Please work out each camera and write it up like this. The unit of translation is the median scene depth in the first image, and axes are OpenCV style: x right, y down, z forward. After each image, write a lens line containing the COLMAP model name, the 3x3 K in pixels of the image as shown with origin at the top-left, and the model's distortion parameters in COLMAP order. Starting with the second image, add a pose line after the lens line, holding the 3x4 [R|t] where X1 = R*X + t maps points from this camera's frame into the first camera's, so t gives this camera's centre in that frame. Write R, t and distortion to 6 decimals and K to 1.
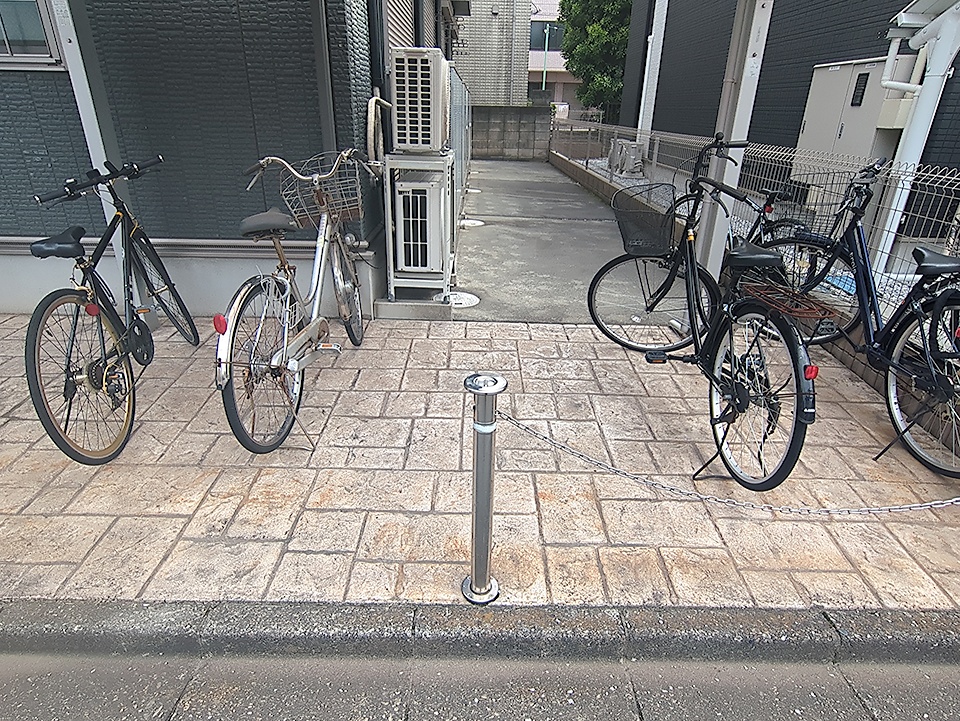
lens RADIAL K [[553.9, 0, 479.9], [0, 553.9, 364.3], [0, 0, 1]] dist [-0.008848, -0.000012]
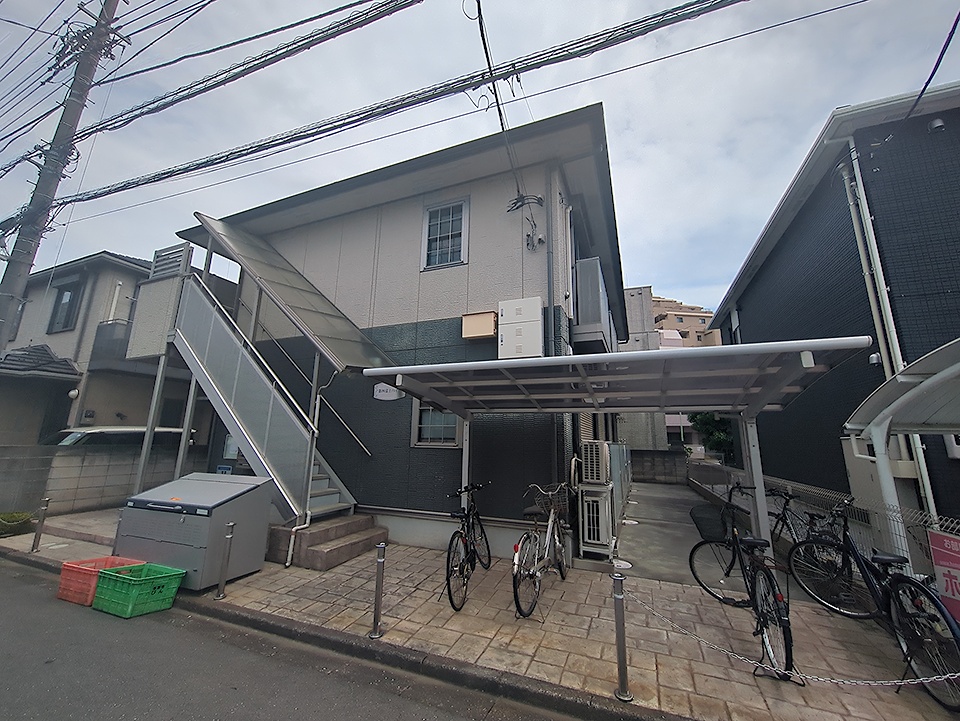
lens RADIAL K [[380.5, 0, 482.9], [0, 380.5, 362.6], [0, 0, 1]] dist [-0.001441, 0.000268]
pose [[0.924851, -0.079310, -0.371969, 0.085392], [-0.160381, 0.805480, -0.570508, 0.177067], [0.344861, 0.587291, 0.732229, -0.589239]]
